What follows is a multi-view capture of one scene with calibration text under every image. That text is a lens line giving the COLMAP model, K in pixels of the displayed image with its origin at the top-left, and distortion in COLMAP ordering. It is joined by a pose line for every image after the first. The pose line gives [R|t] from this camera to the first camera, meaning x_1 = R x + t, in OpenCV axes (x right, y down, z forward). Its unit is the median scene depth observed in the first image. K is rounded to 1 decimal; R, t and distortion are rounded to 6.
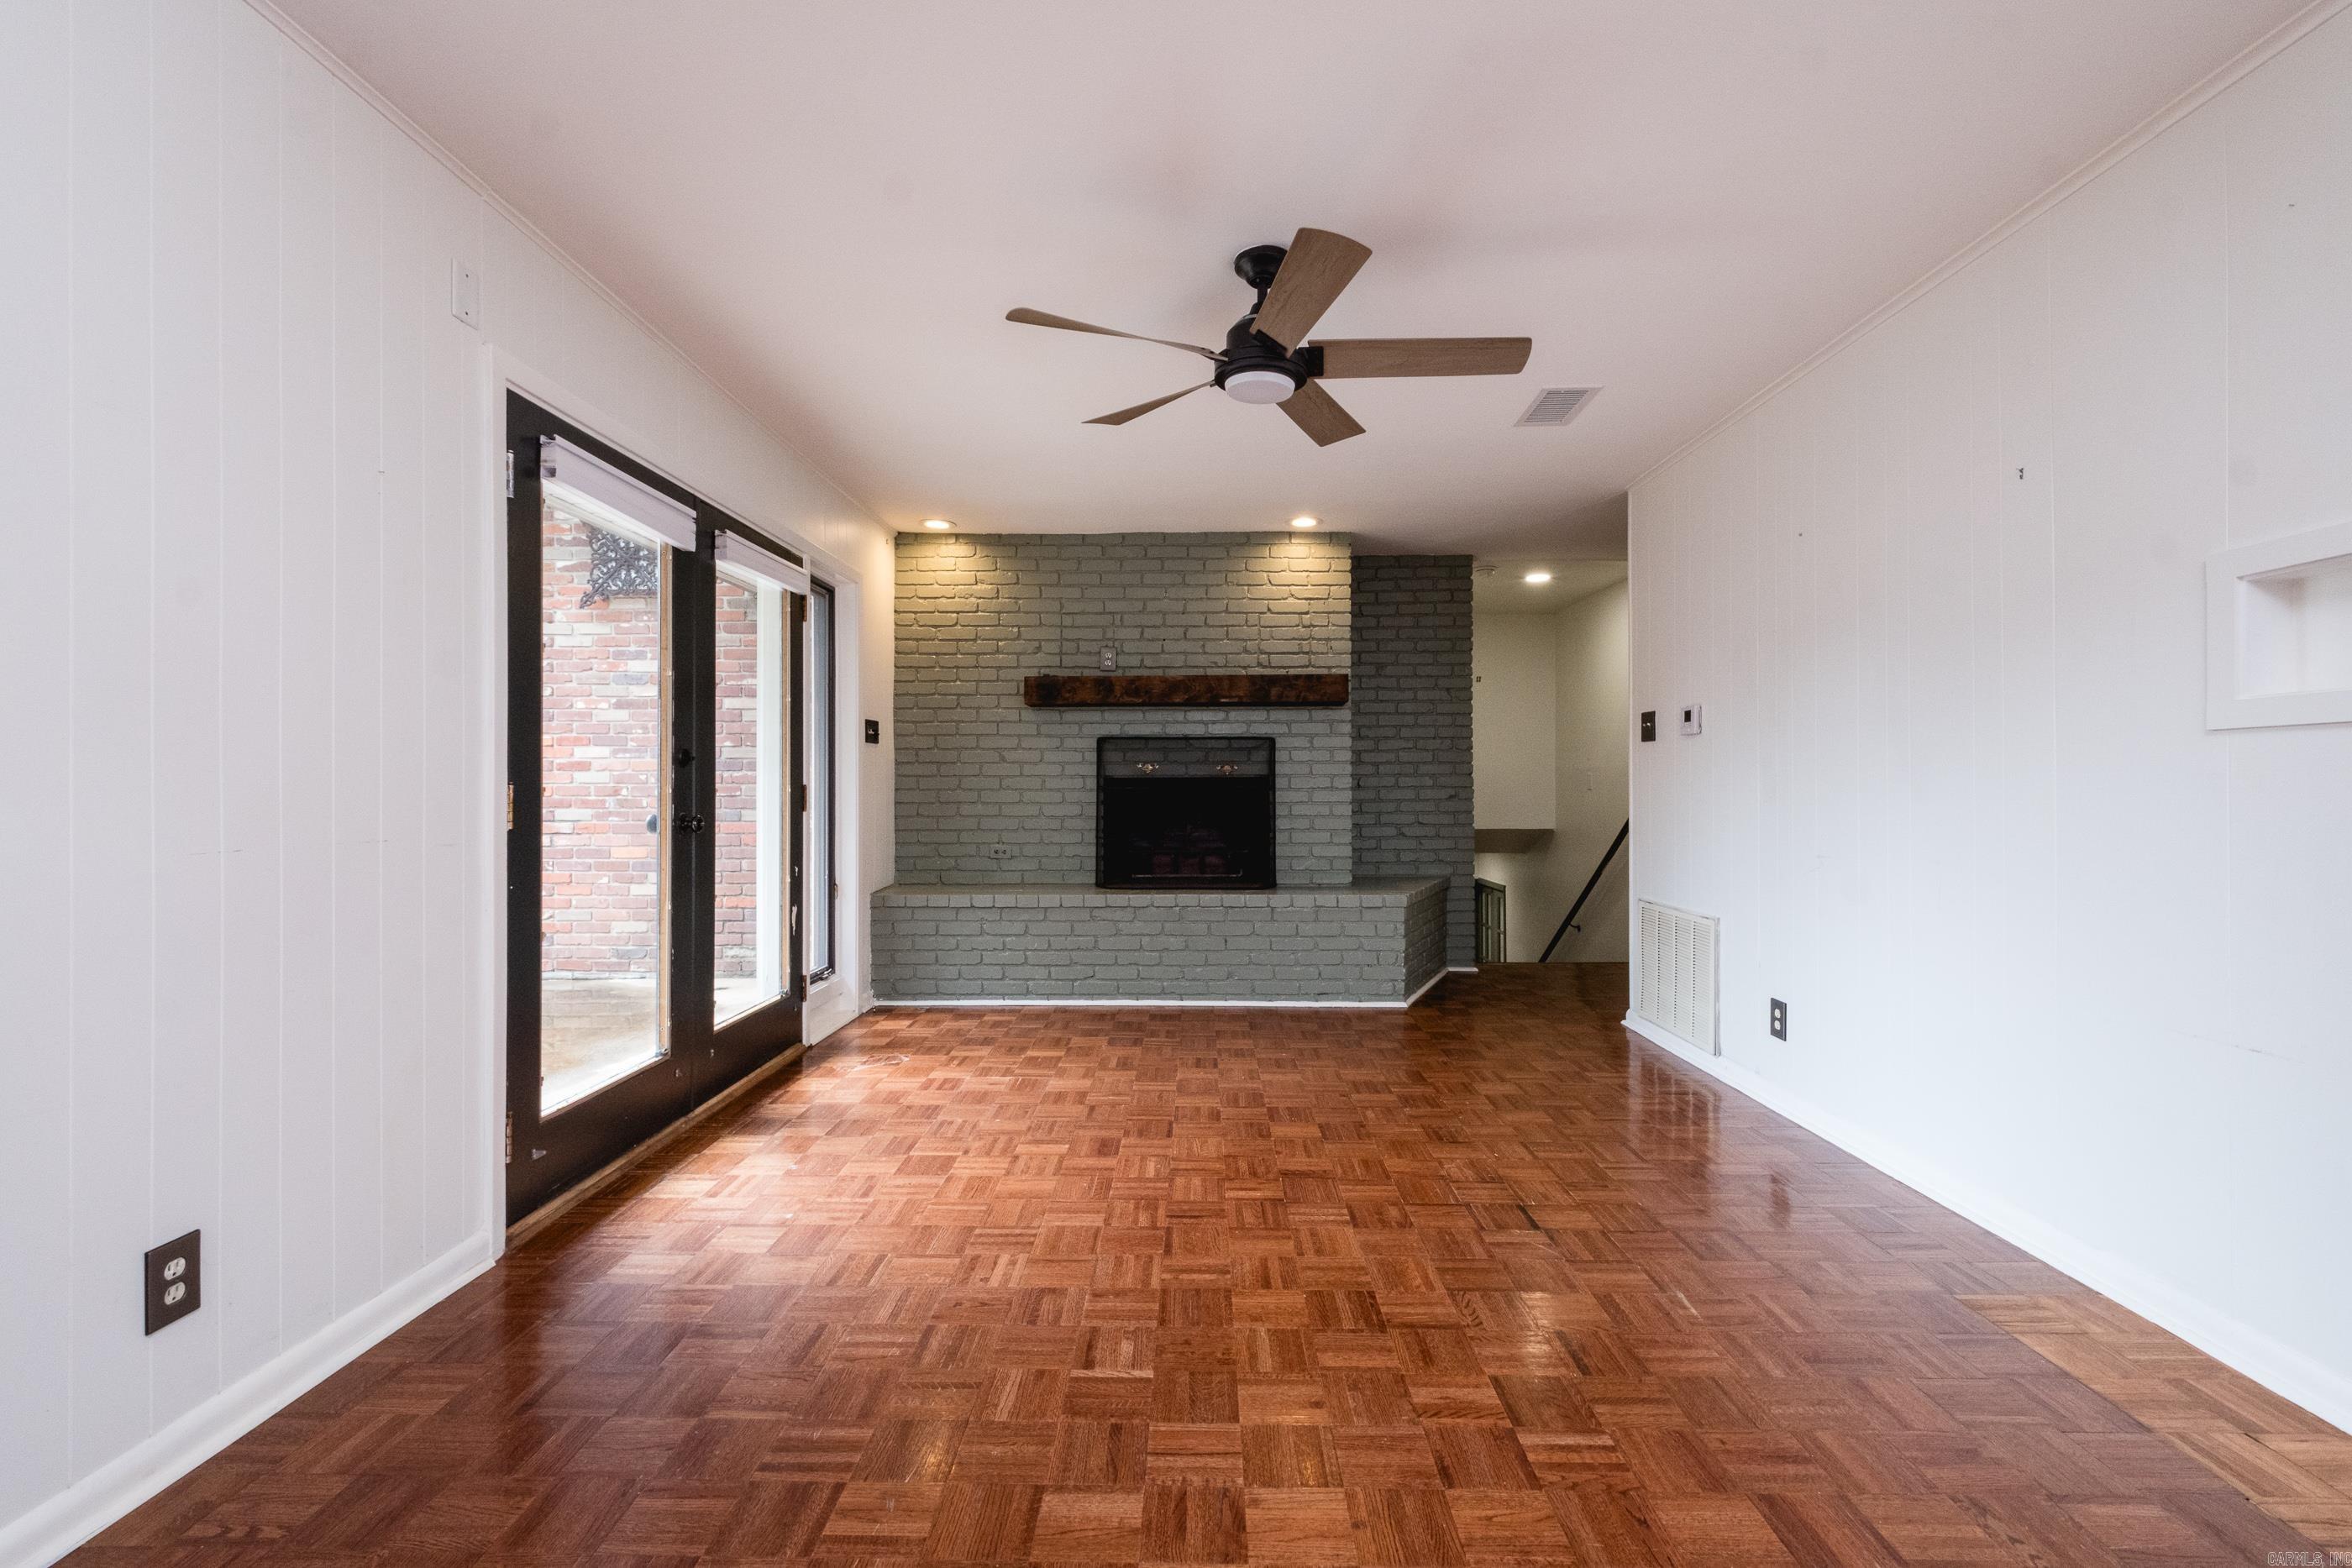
lens RADIAL K [[1008.5, 0, 1184.8], [0, 1008.5, 784.0], [0, 0, 1]] dist [0.001392, -0.000839]
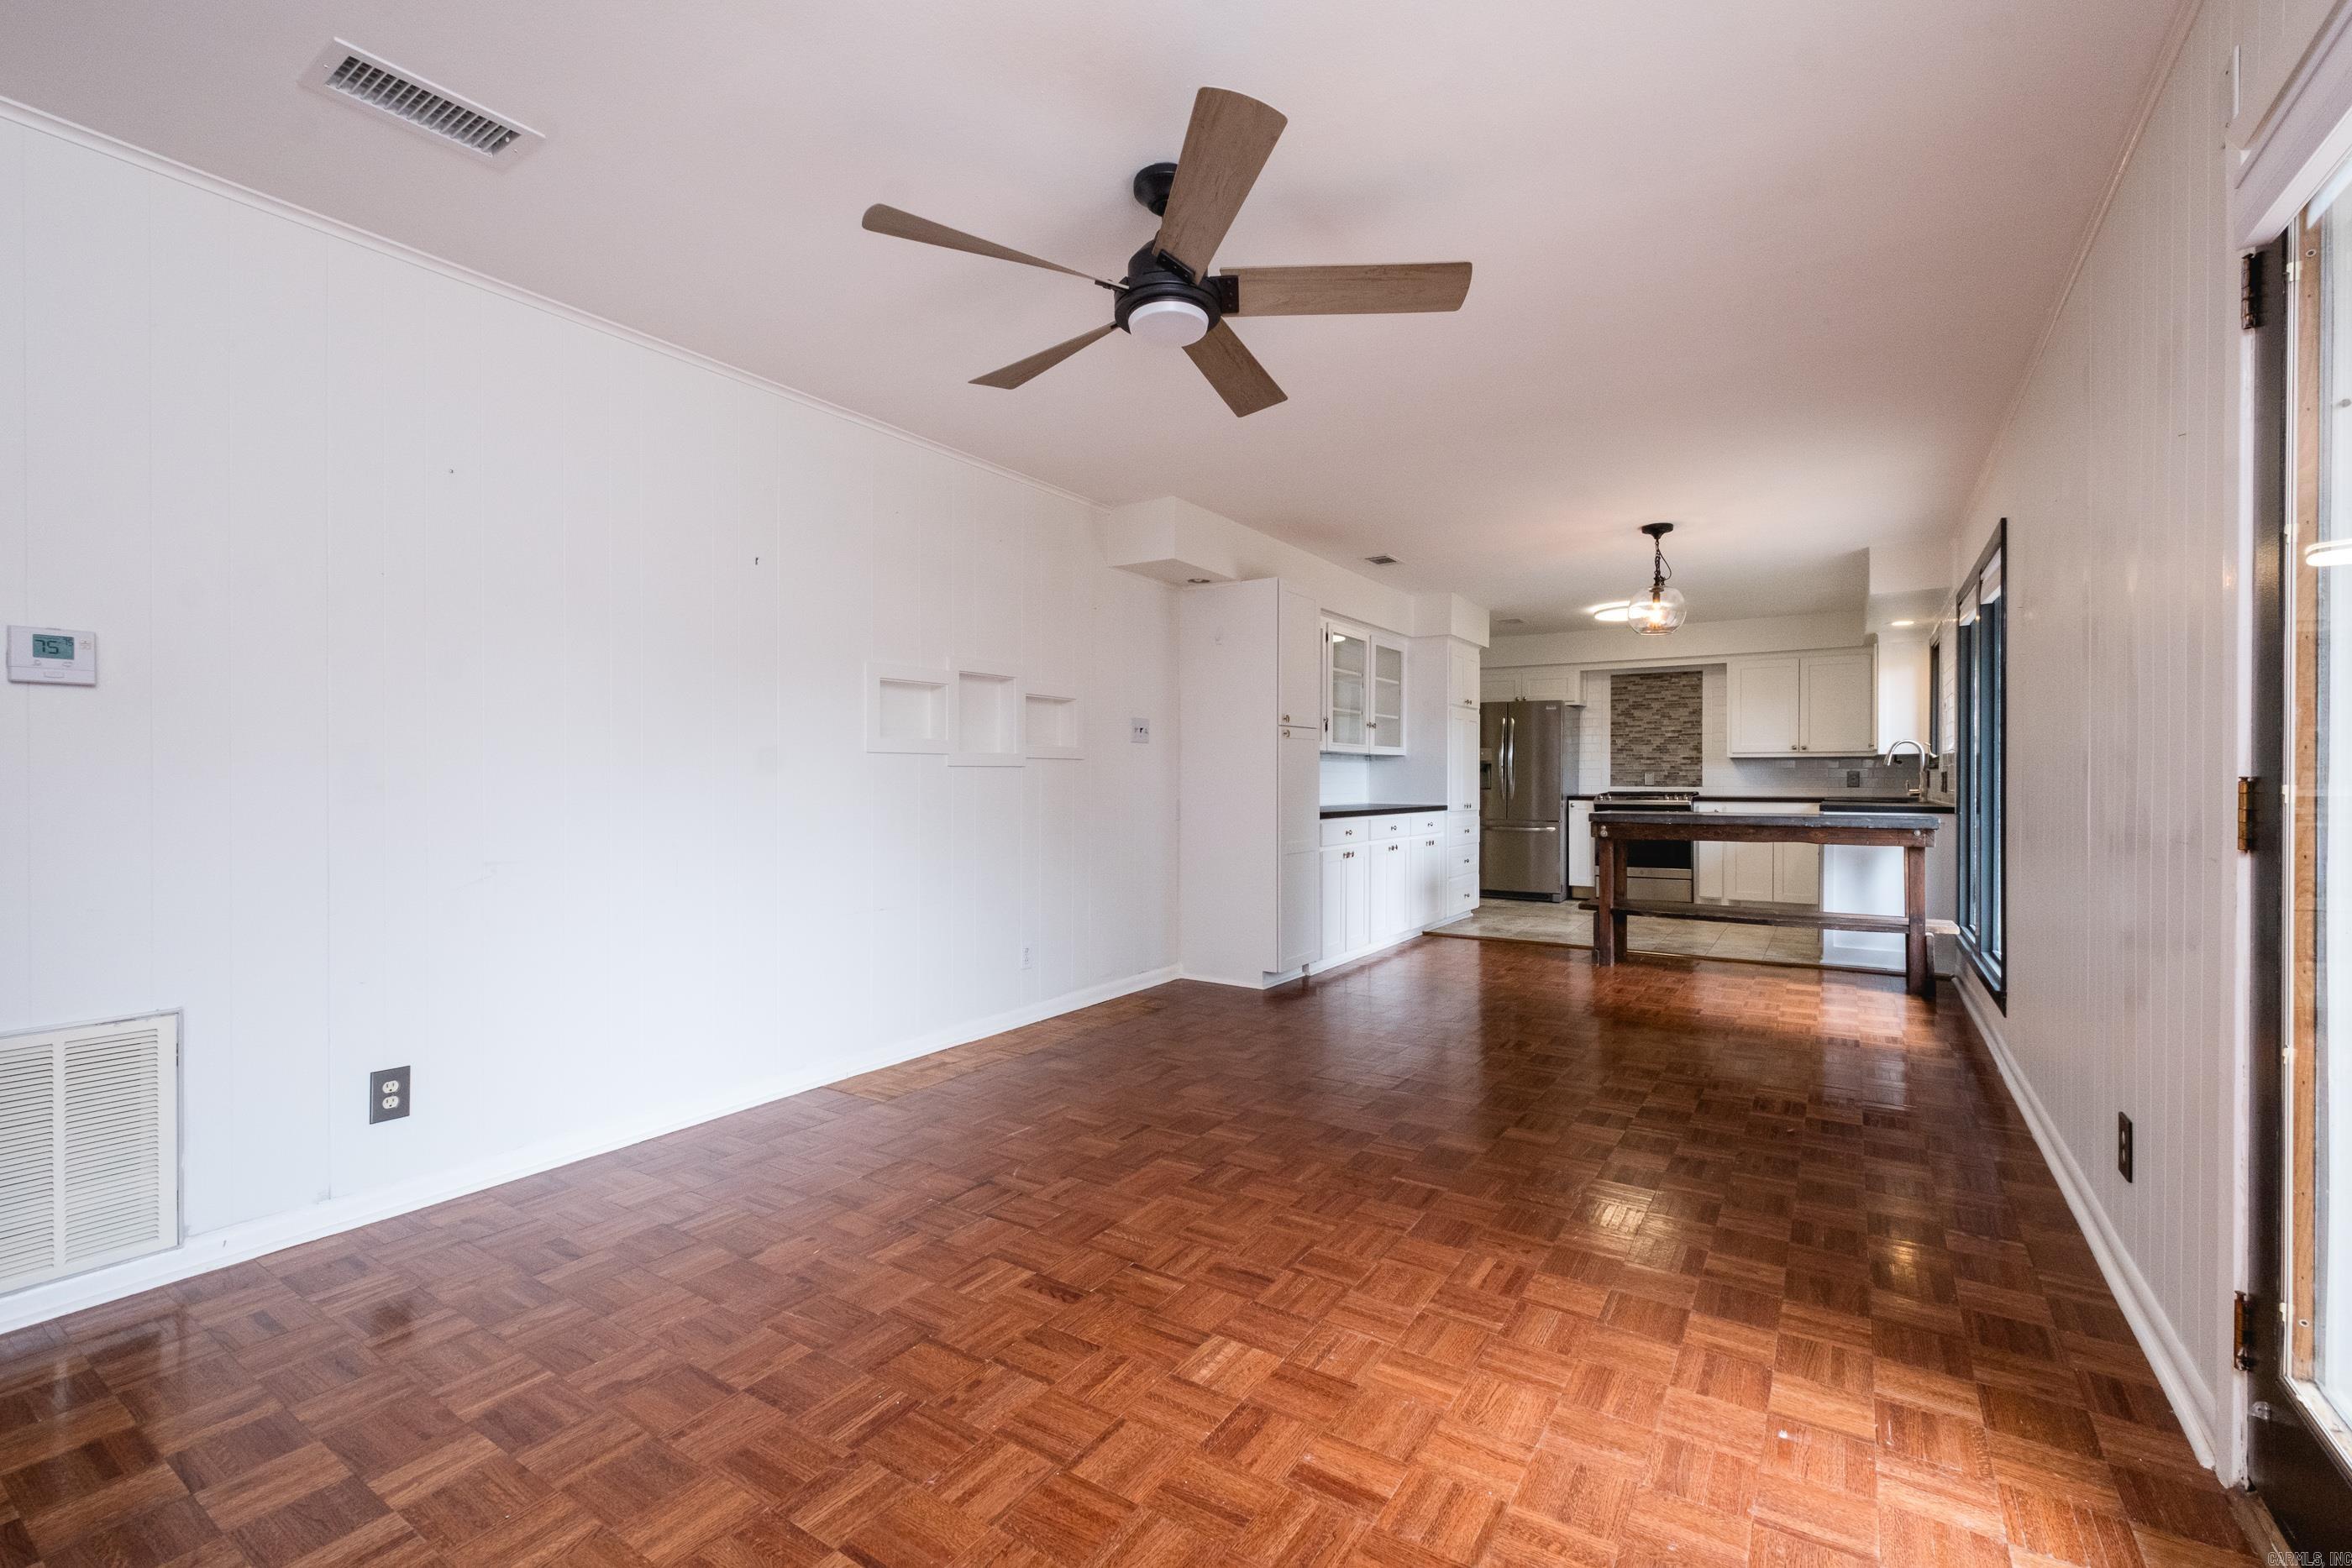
lens RADIAL K [[1008.5, 0, 1184.8], [0, 1008.5, 784.0], [0, 0, 1]] dist [0.001392, -0.000839]
pose [[-0.843745, -0.000958, 0.536743, -0.426913], [0.001077, 0.999993, 0.003477, 0.001439], [-0.536742, 0.003512, -0.843739, 1.814335]]
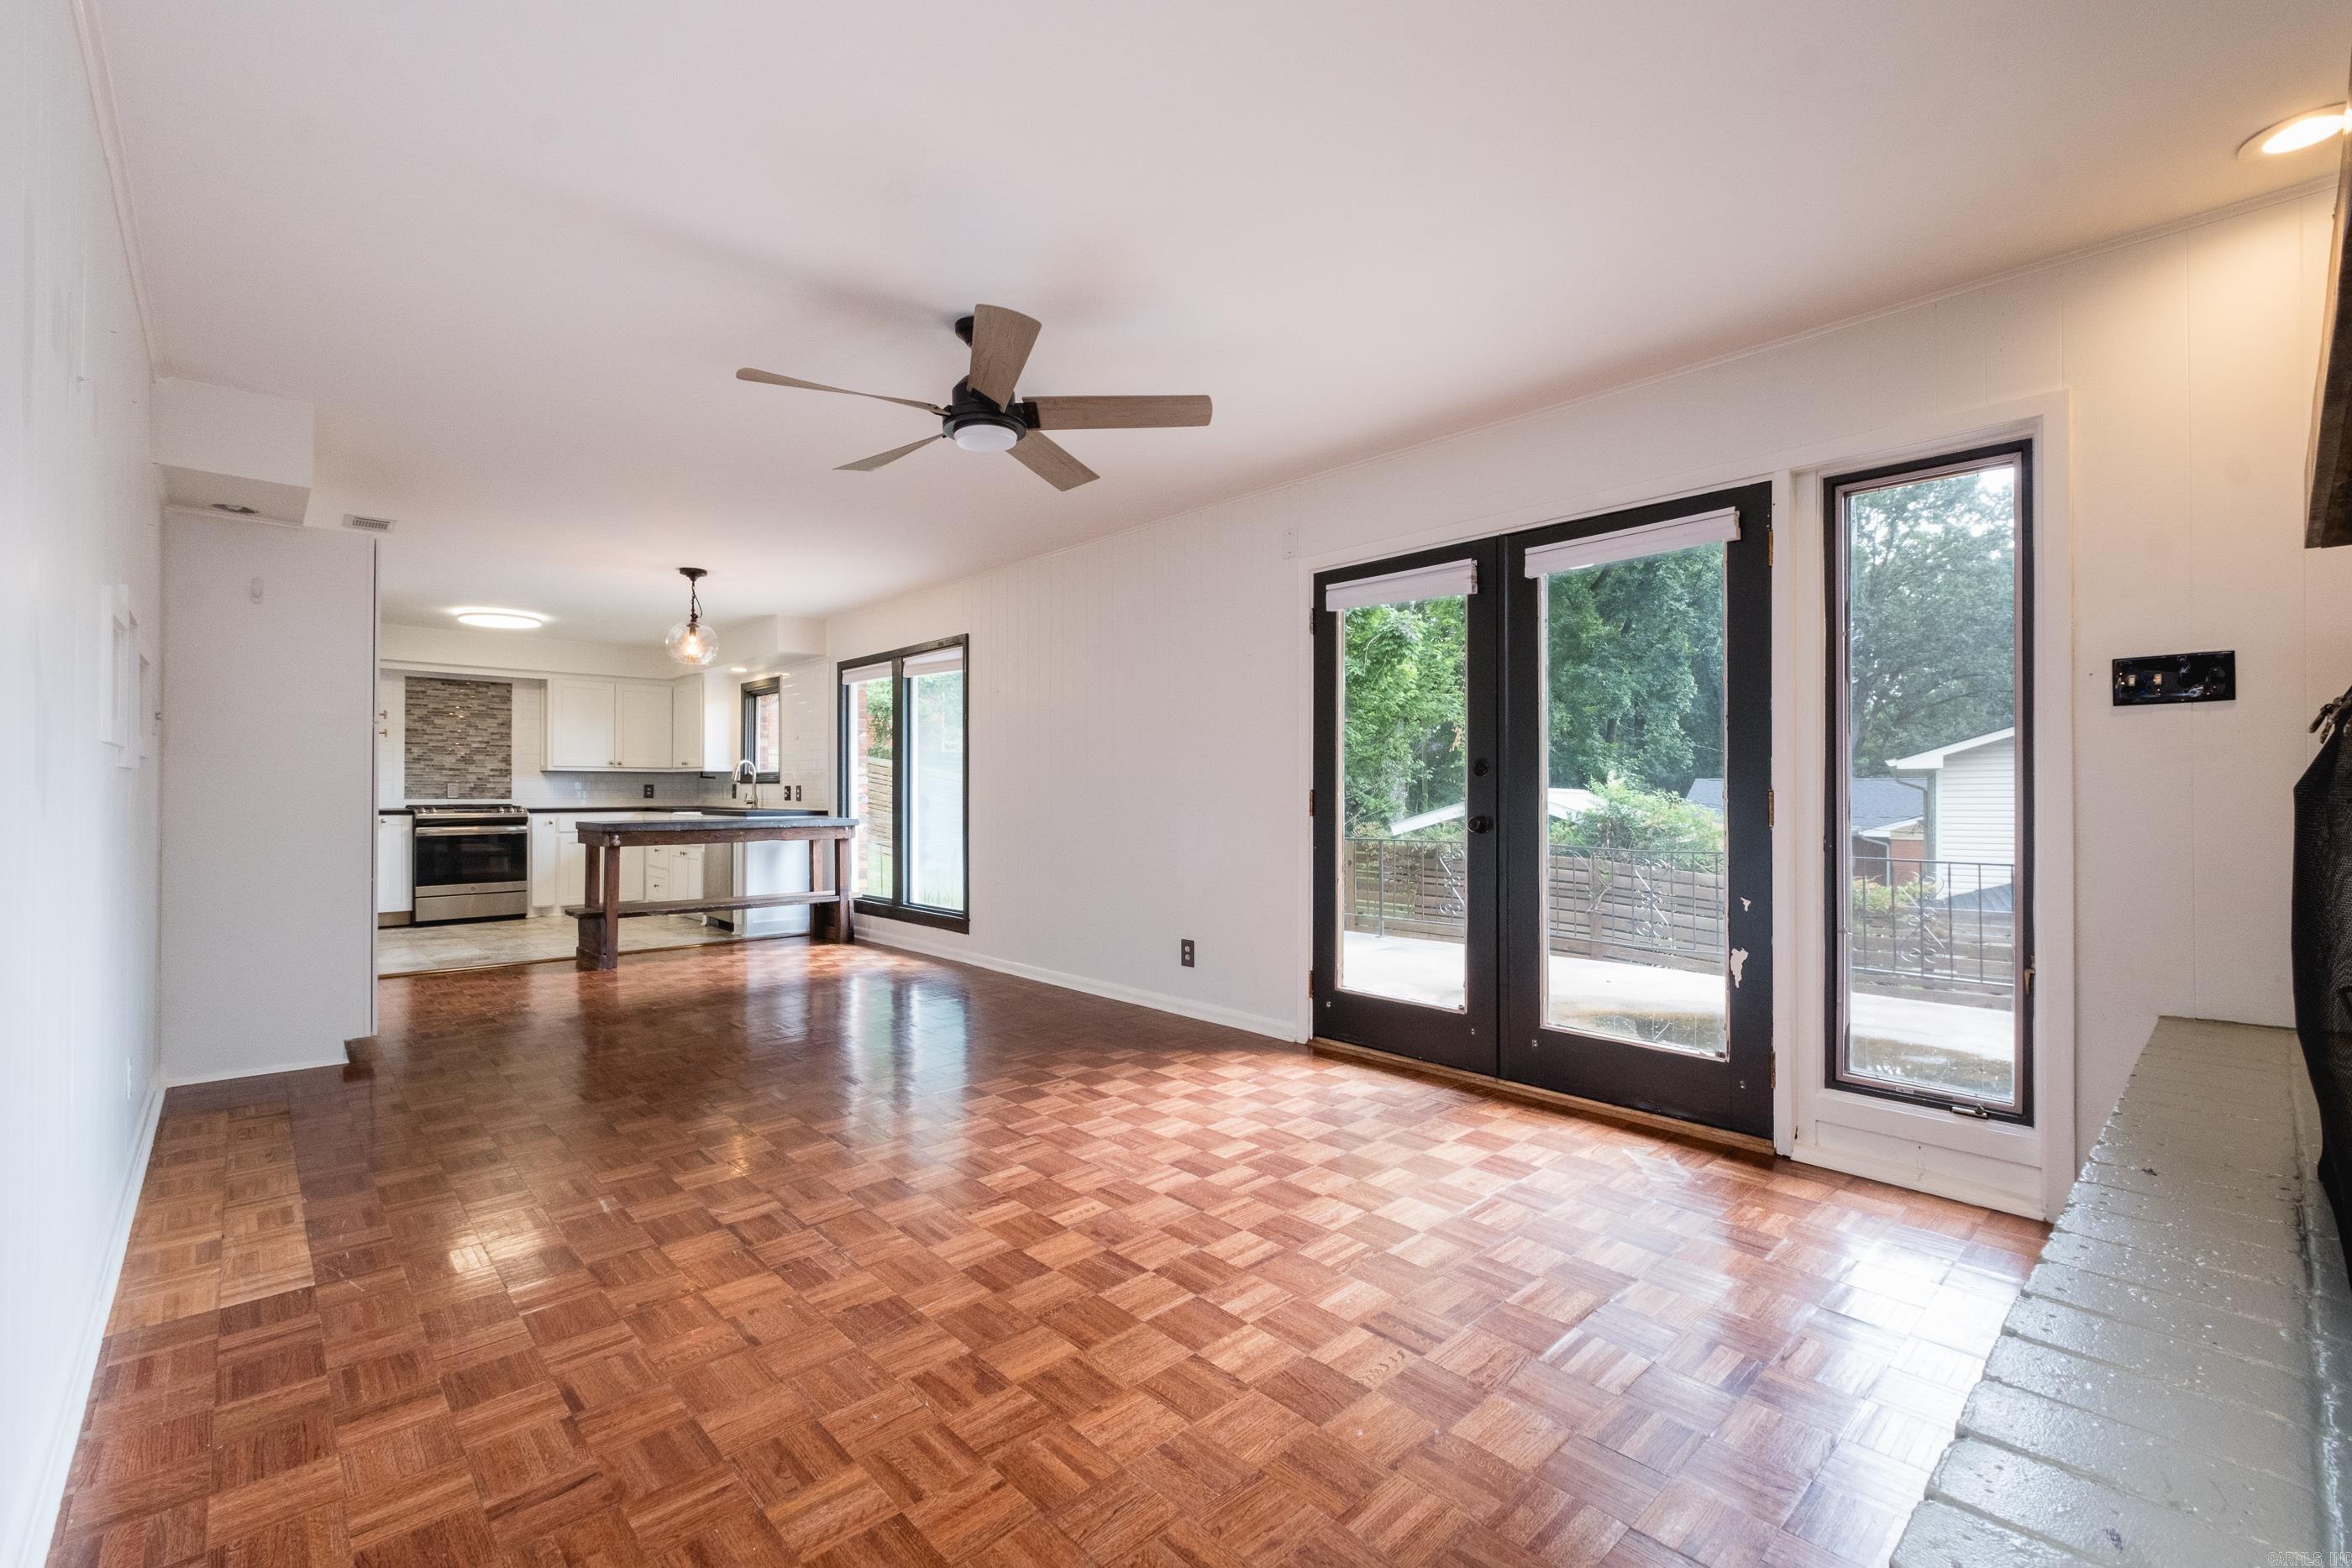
lens RADIAL K [[1008.5, 0, 1184.8], [0, 1008.5, 784.0], [0, 0, 1]] dist [0.001392, -0.000839]
pose [[-0.720796, -0.003366, -0.693139, 0.728831], [0.001706, 0.999977, -0.006630, 0.000603], [0.693146, -0.005962, -0.720773, 2.066013]]
